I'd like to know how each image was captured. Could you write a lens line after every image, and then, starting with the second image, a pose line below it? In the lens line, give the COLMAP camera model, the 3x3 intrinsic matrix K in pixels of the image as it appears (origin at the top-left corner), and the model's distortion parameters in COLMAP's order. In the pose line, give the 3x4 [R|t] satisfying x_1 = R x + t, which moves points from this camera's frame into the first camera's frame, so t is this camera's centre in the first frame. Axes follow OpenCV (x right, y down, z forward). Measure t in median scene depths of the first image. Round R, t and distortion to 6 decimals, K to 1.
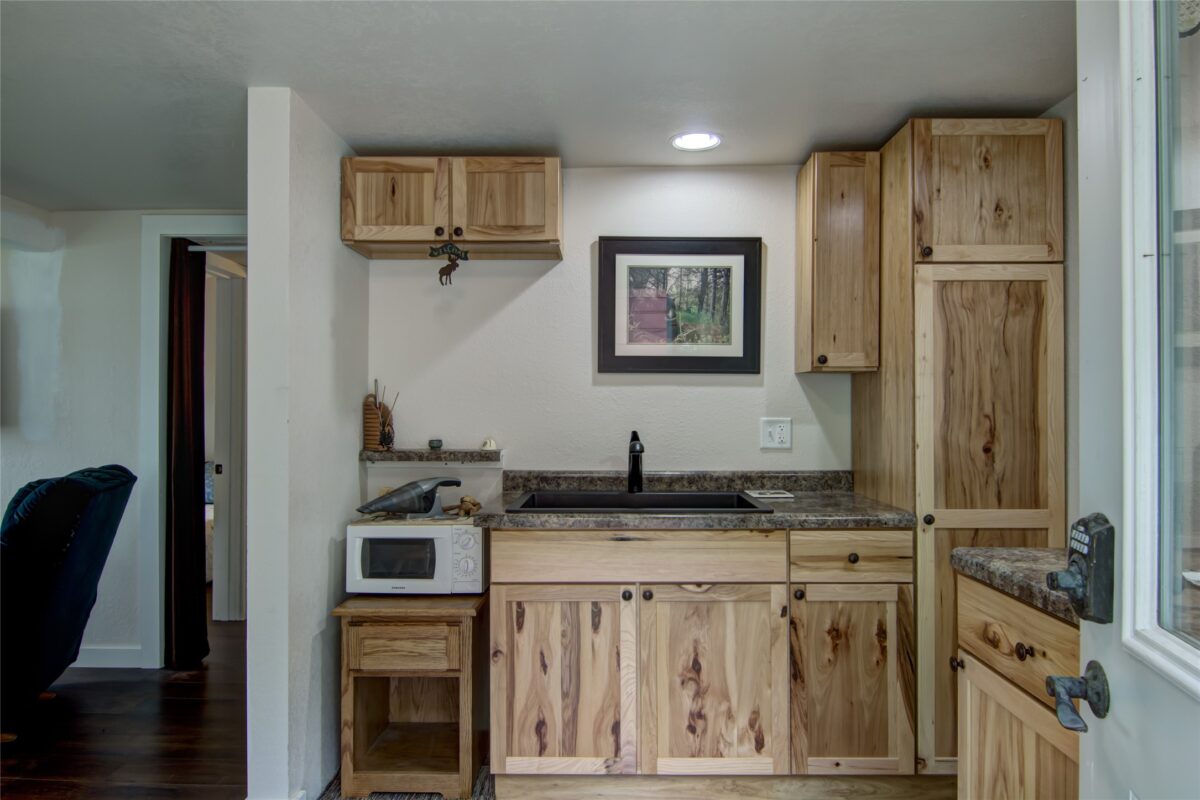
lens RADIAL K [[756.9, 0, 584.3], [0, 756.9, 400.8], [0, 0, 1]] dist [-0.009345, -0.011572]
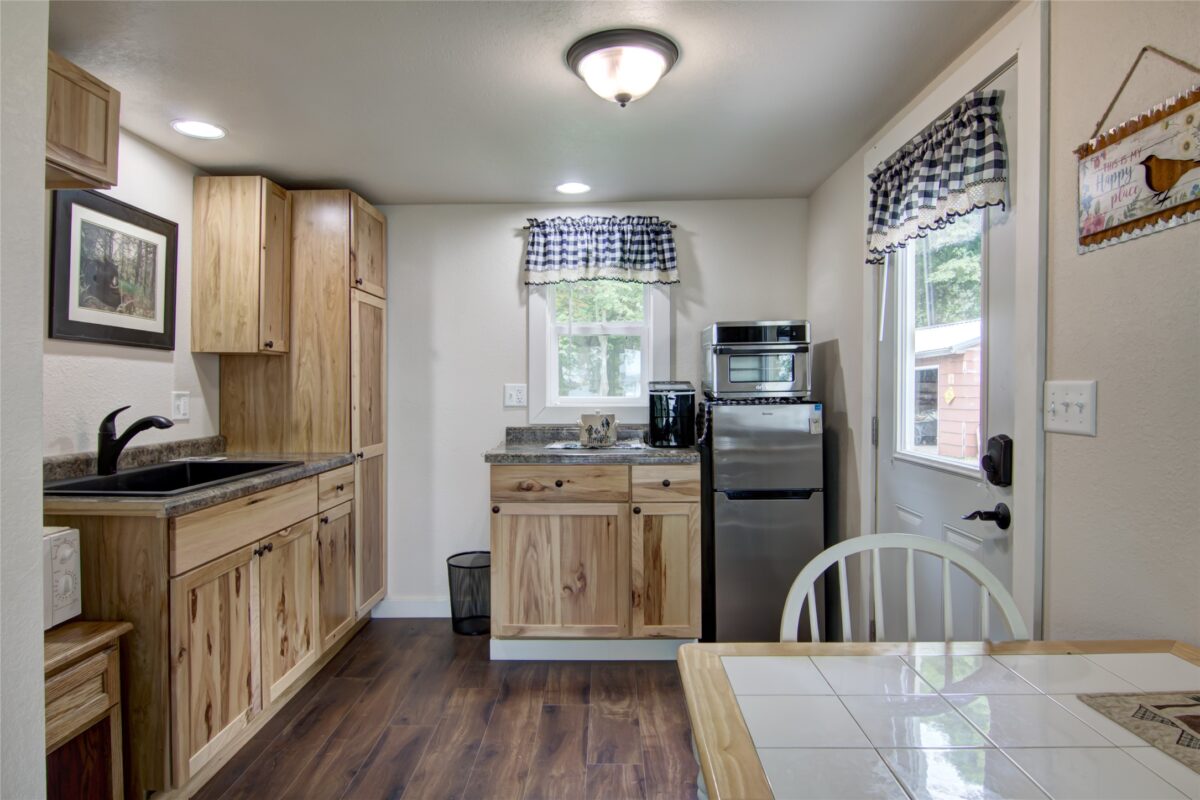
lens RADIAL K [[684.2, 0, 587.7], [0, 684.2, 387.9], [0, 0, 1]] dist [0.003574, -0.015868]
pose [[0.002130, 0.001109, 0.999997, -0.811922], [-0.009473, 0.999955, -0.001088, 0.014160], [-0.999953, -0.009470, 0.002141, 0.455348]]
